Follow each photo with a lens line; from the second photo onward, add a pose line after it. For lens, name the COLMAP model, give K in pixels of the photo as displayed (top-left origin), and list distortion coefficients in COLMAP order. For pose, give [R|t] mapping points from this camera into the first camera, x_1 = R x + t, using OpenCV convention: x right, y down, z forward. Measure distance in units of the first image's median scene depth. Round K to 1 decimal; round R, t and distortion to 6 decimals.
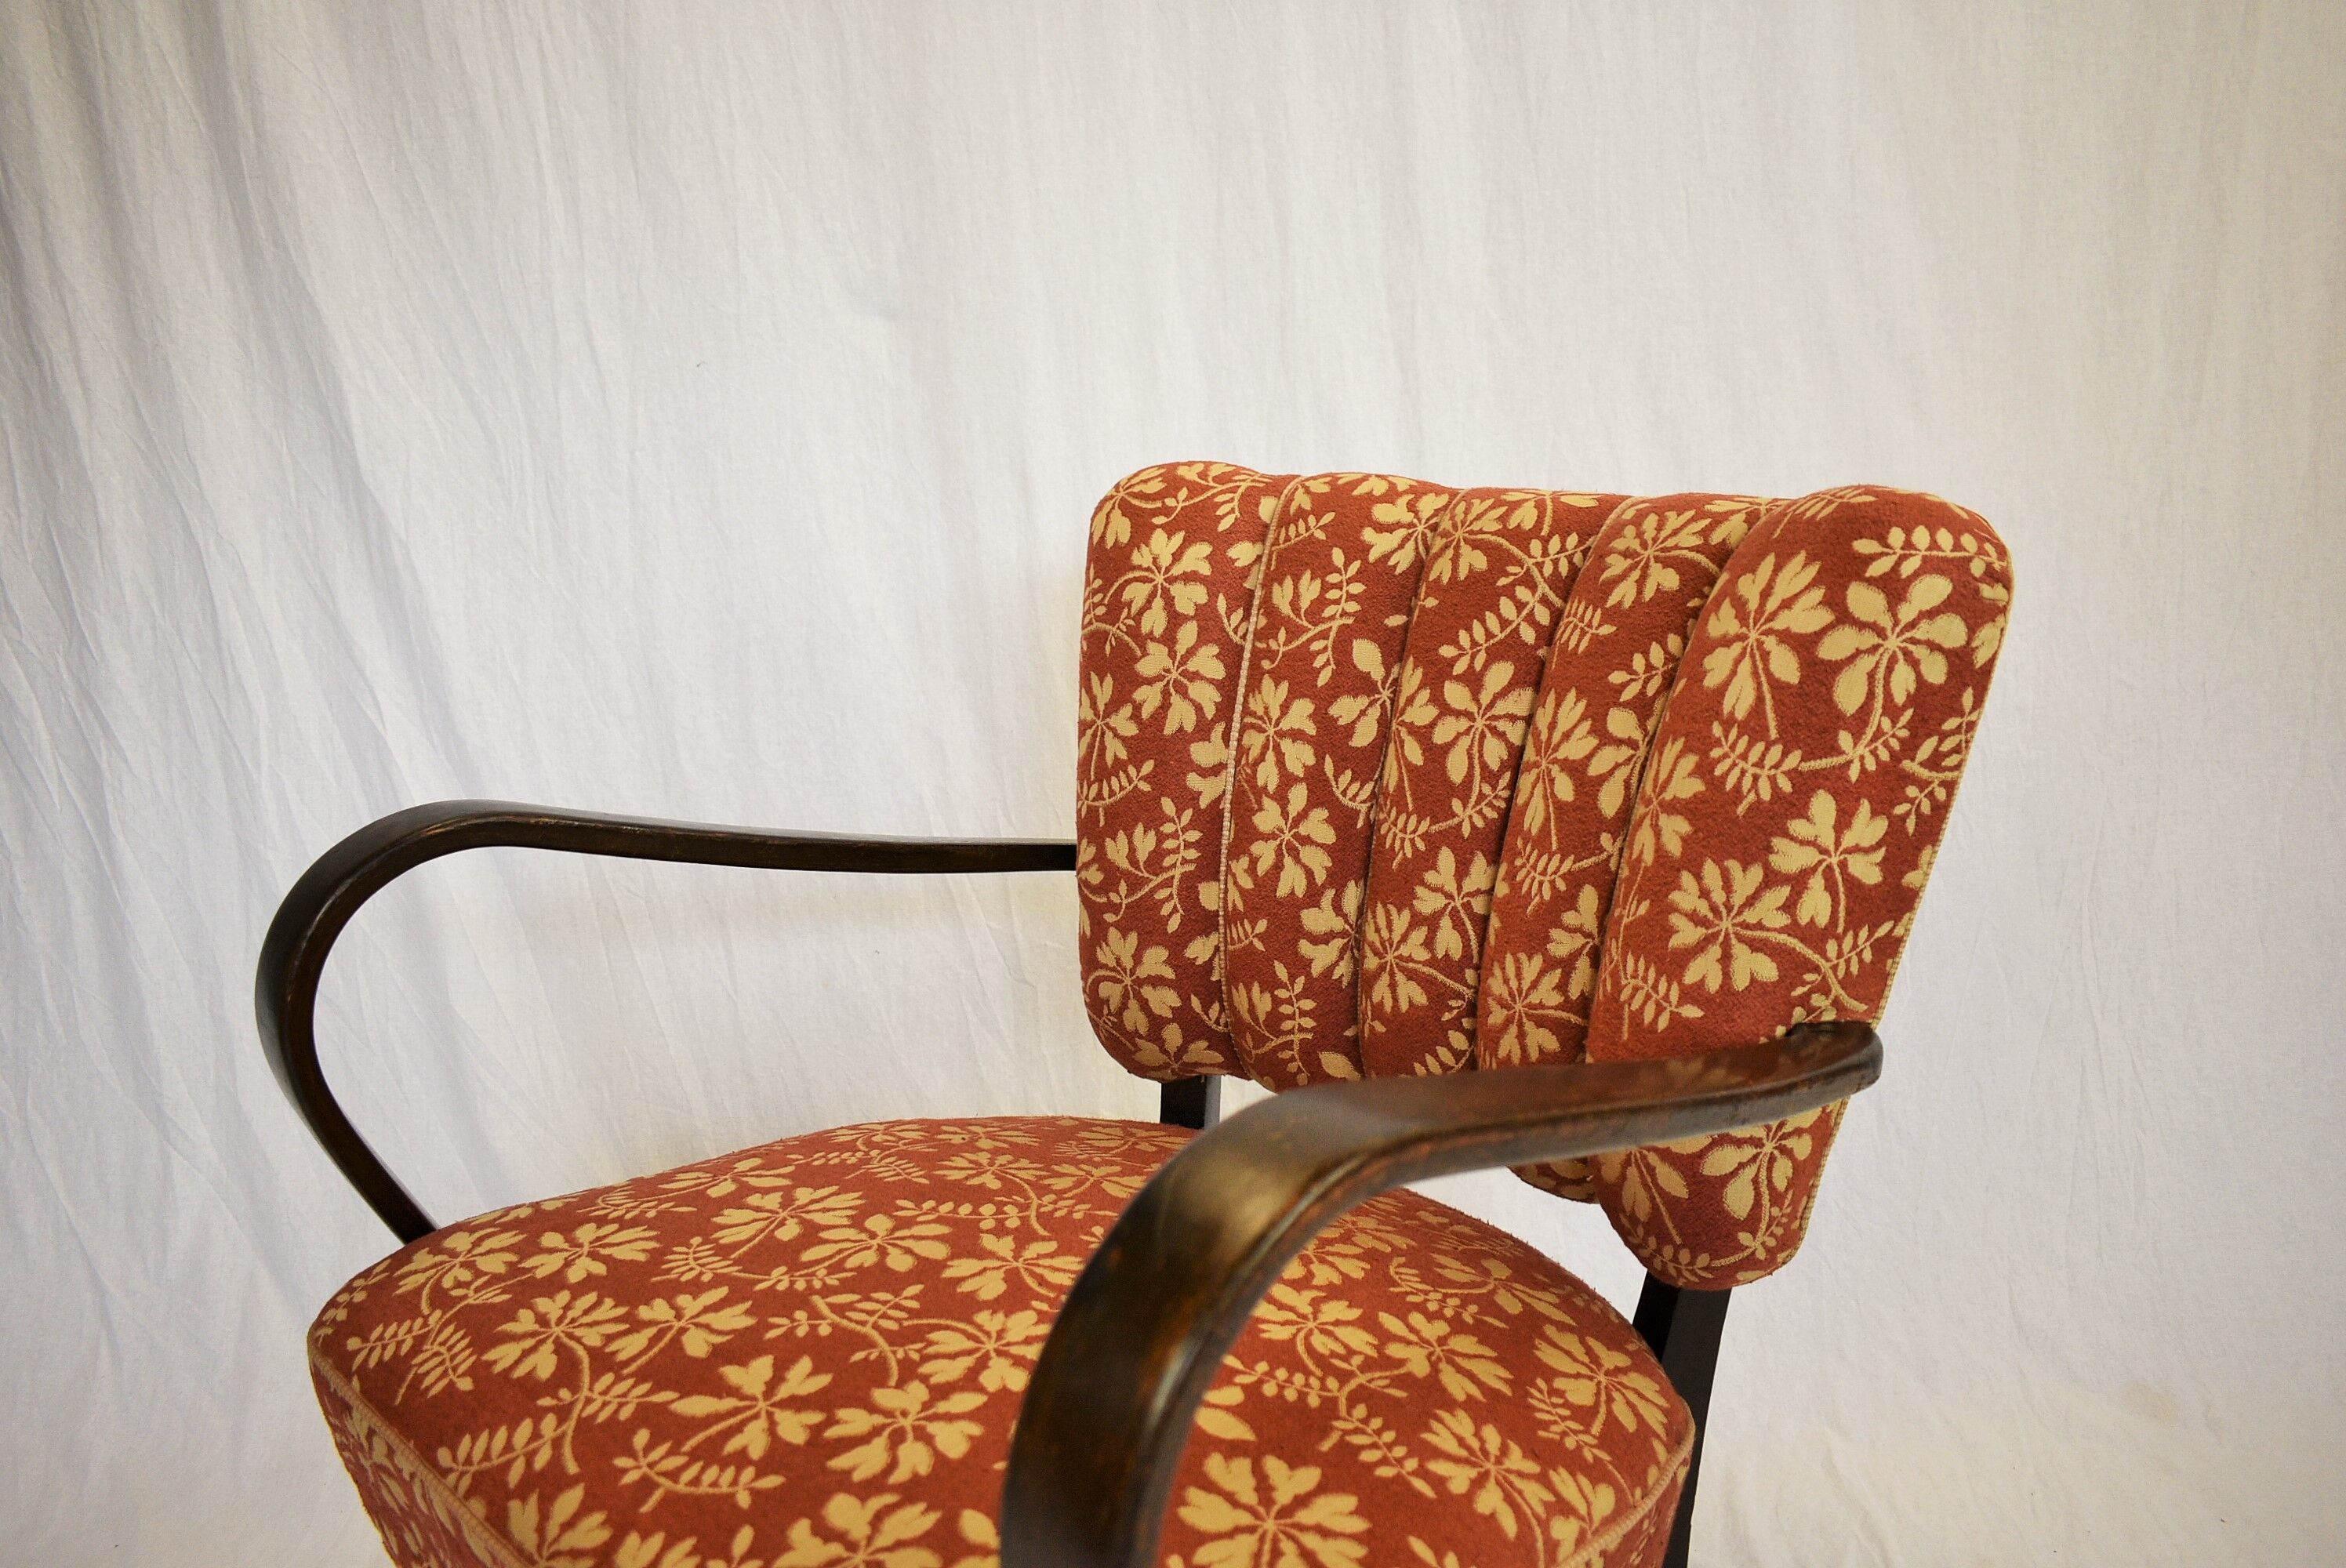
lens RADIAL K [[1789.7, 0, 1171.8], [0, 1789.7, 780.7], [0, 0, 1]] dist [-0.023901, 0.014064]
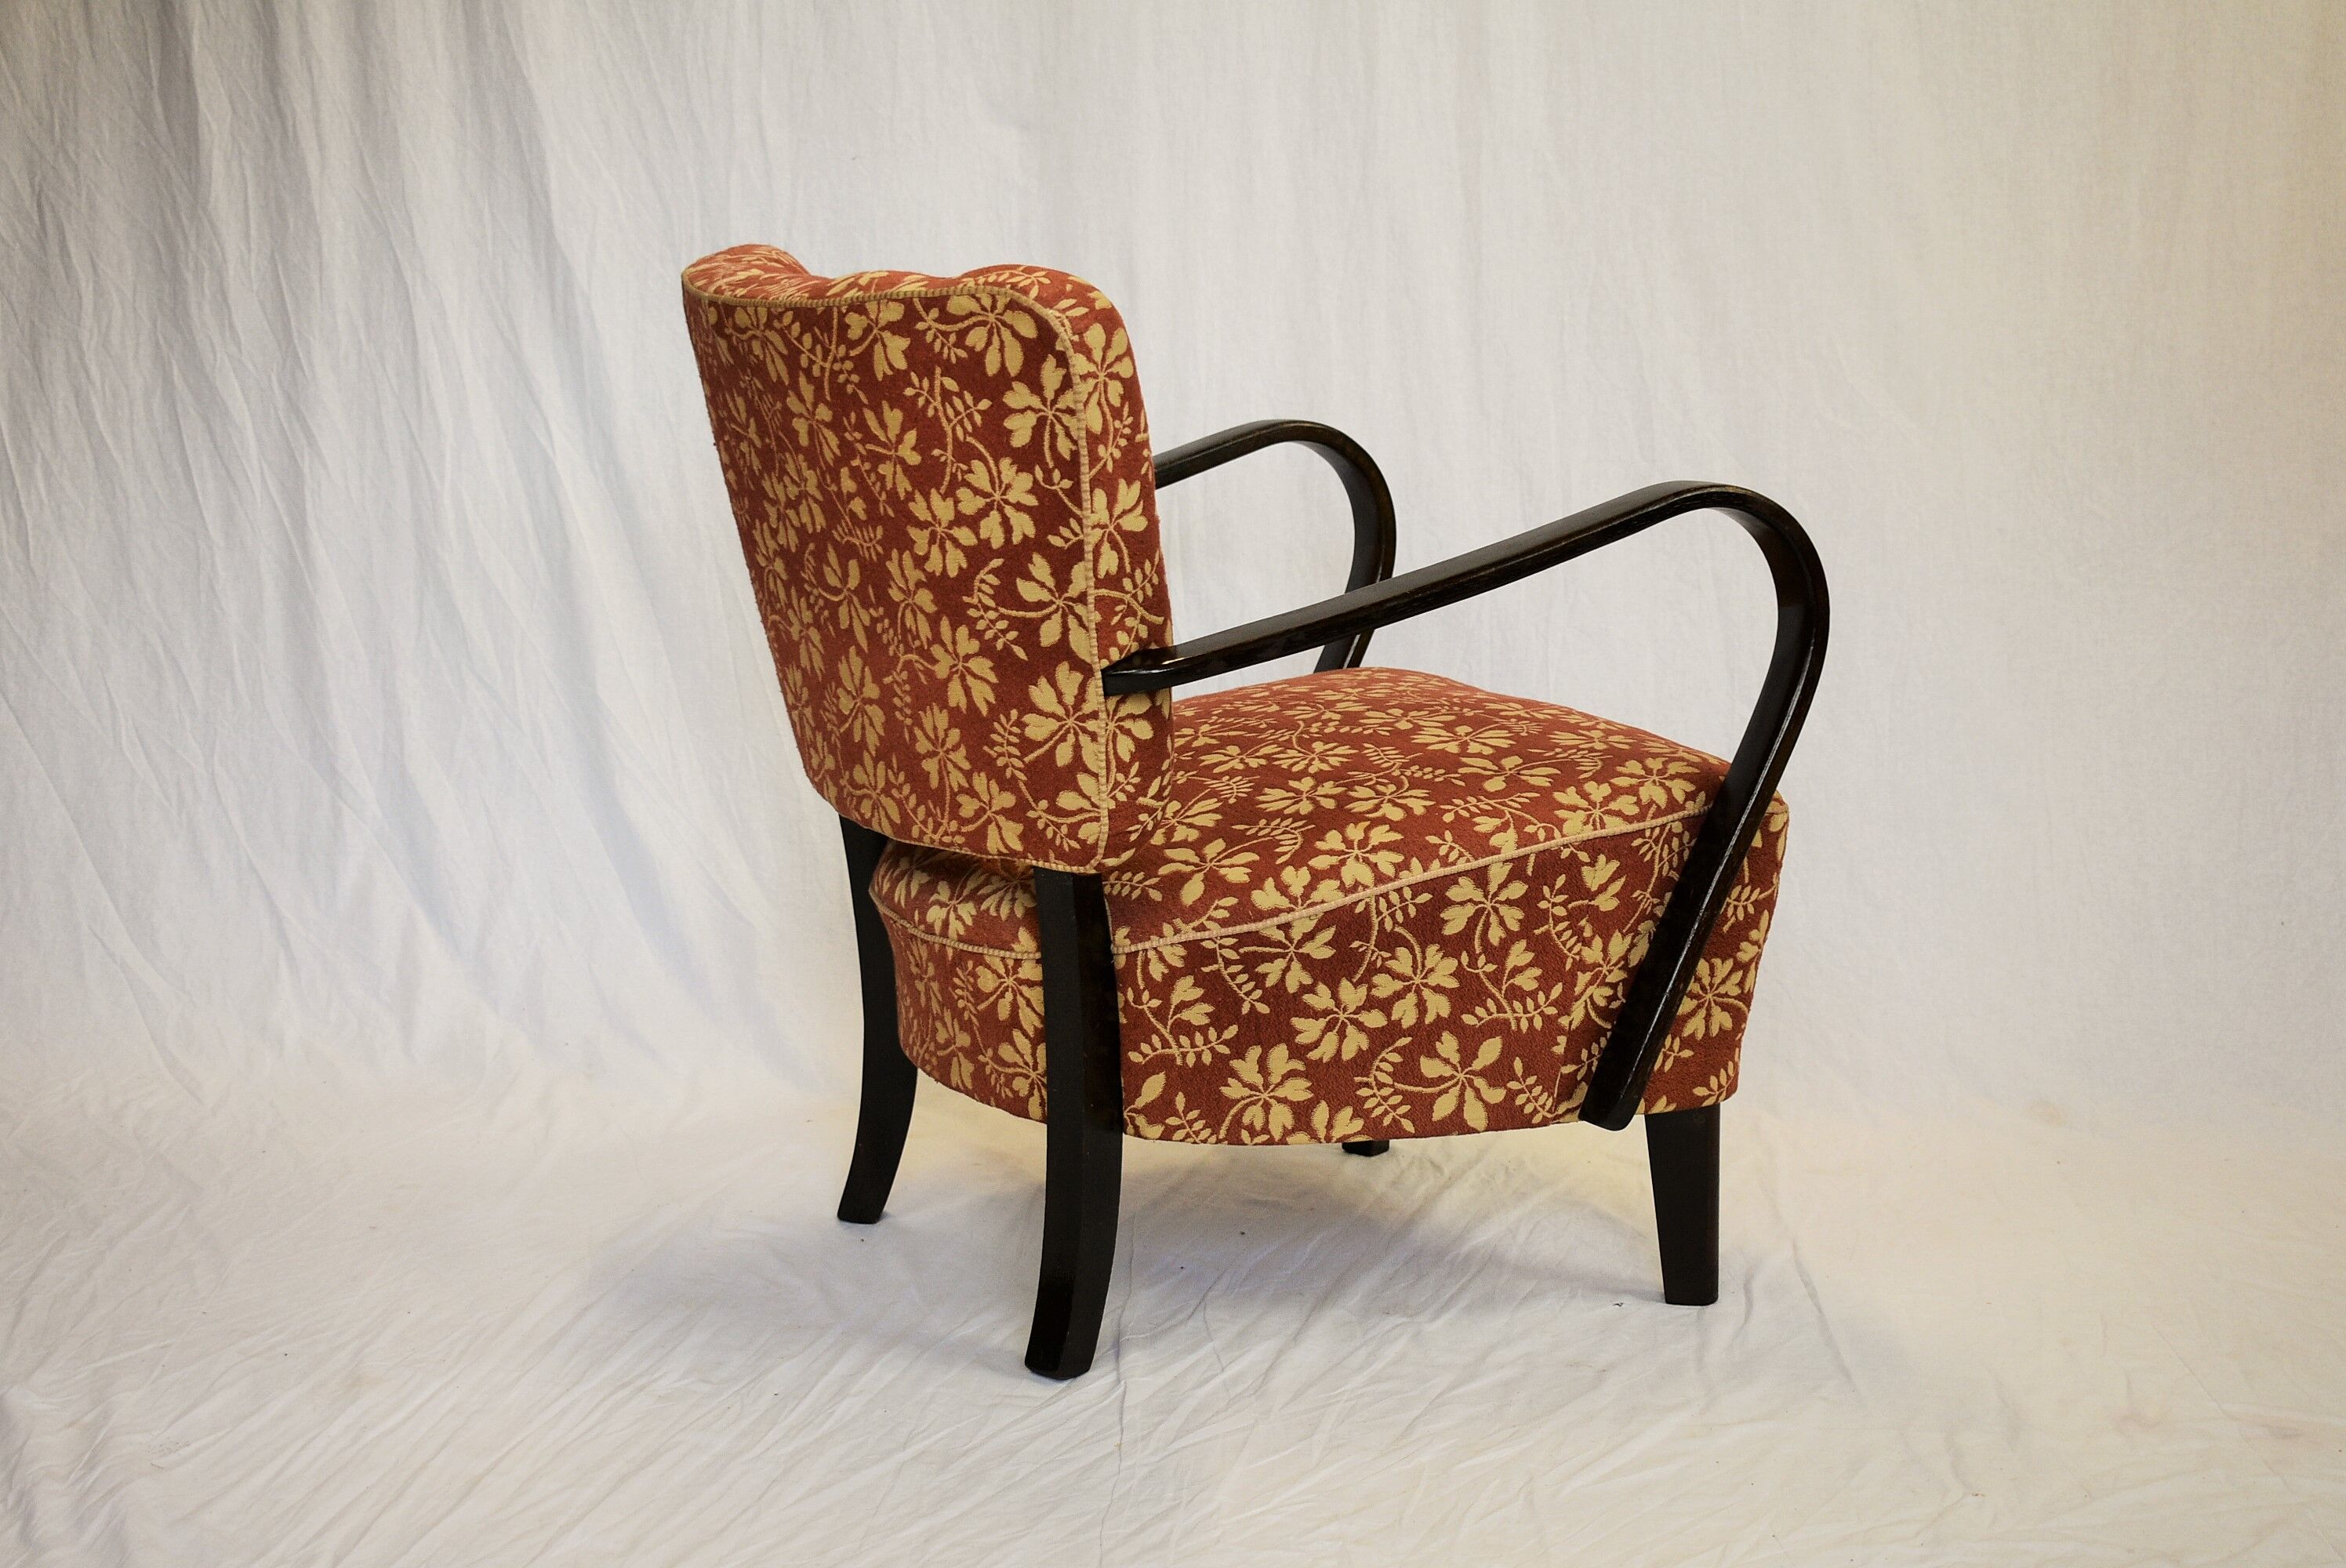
lens RADIAL K [[3433.1, 0, 1185.3], [0, 3433.1, 777.7], [0, 0, 1]] dist [-0.020194, 0.000000]
pose [[0.997103, 0.067576, -0.034922, 0.052458], [-0.070050, 0.994698, -0.075295, 0.325749], [0.029649, 0.077524, 0.996550, -1.202065]]
